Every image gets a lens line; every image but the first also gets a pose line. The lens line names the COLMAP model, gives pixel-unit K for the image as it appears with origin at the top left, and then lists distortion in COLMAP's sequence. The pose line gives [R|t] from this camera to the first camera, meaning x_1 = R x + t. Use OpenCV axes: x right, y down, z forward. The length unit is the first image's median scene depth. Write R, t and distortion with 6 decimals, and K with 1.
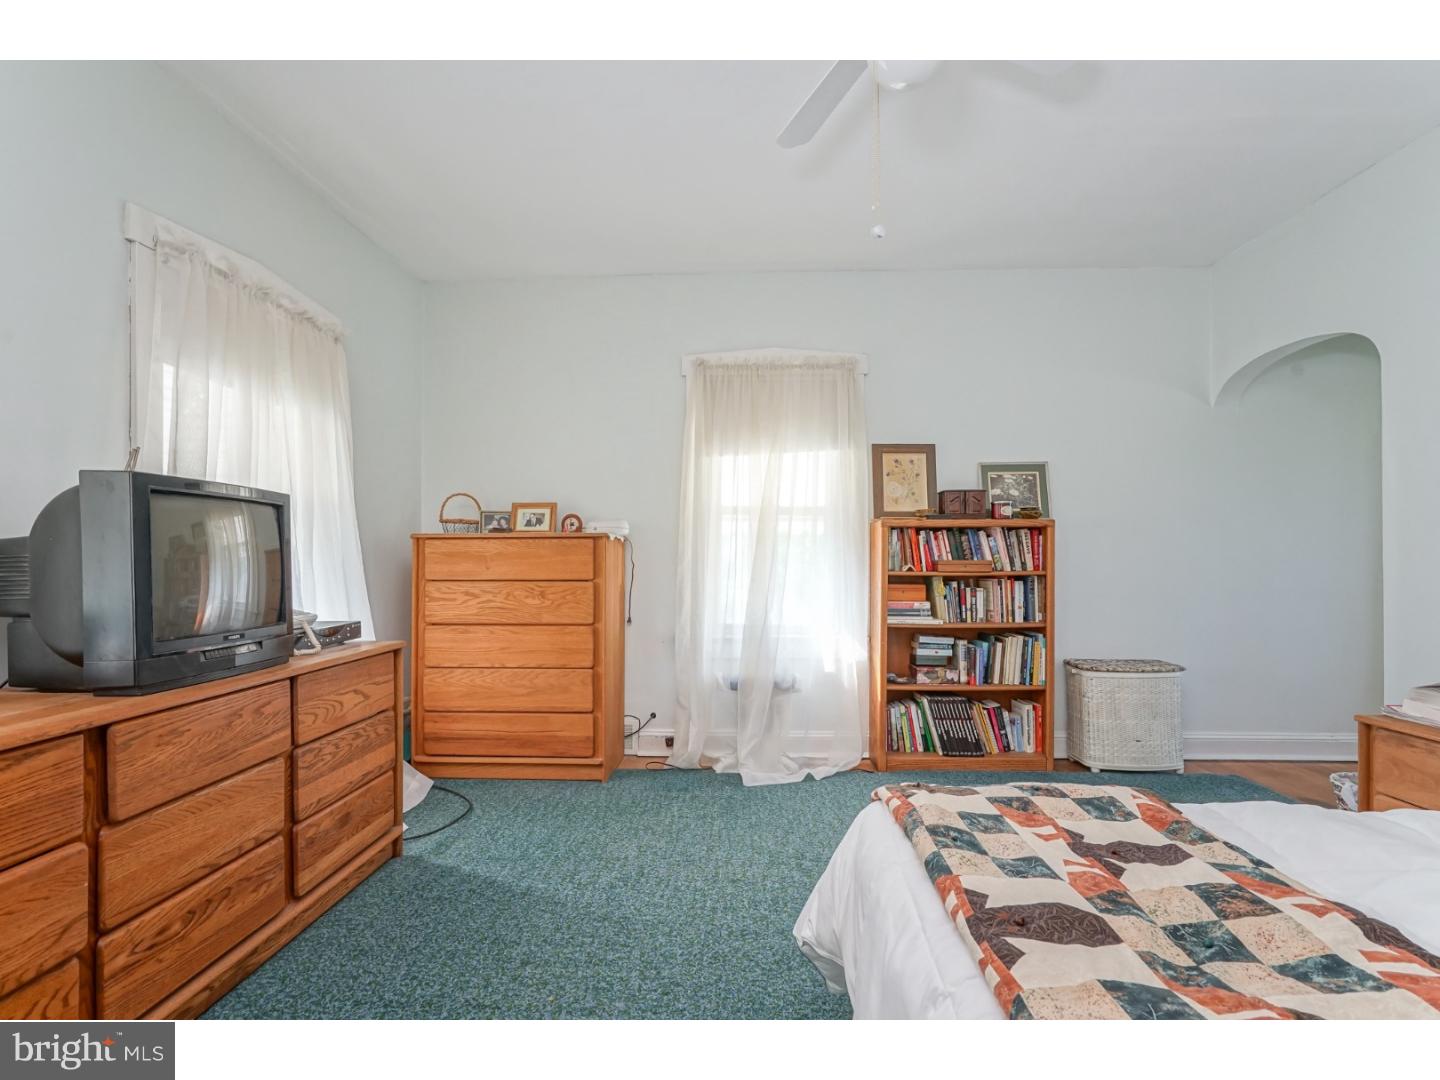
lens RADIAL K [[653.3, 0, 736.9], [0, 653.3, 562.1], [0, 0, 1]] dist [-0.009177, 0.001571]
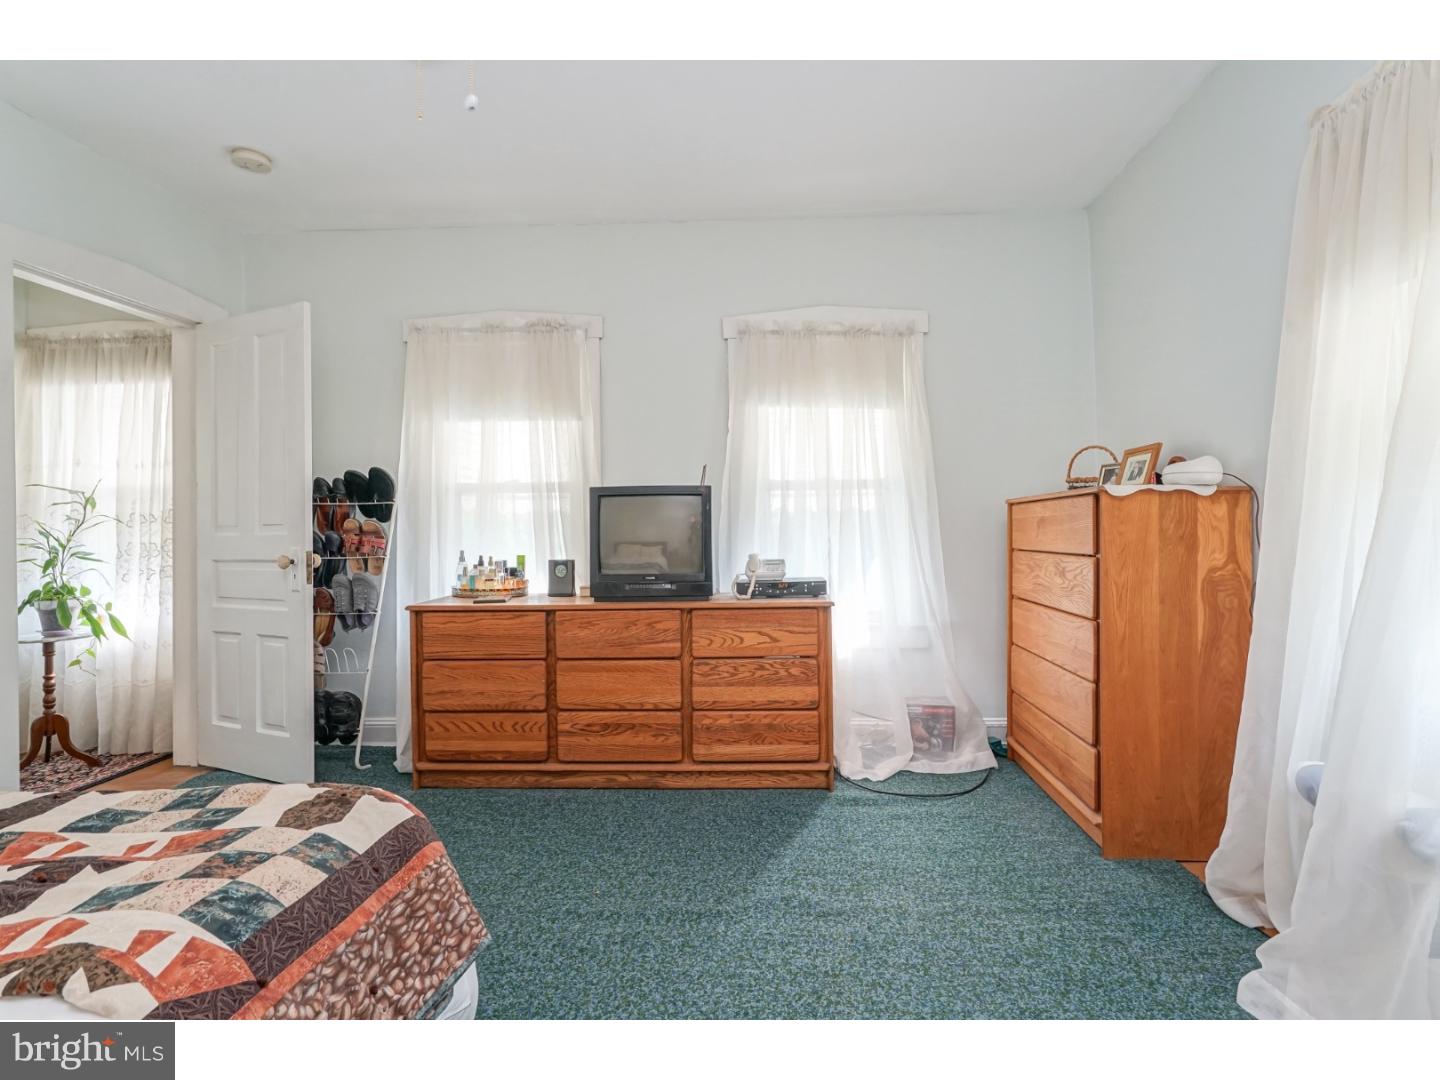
lens RADIAL K [[653.3, 0, 723.0], [0, 653.3, 533.9], [0, 0, 1]] dist [-0.009177, 0.001571]
pose [[-0.000364, -0.006210, -0.999981, 0.471950], [0.011215, 0.999918, -0.006214, 0.008257], [0.999937, -0.011217, -0.000295, 0.630823]]
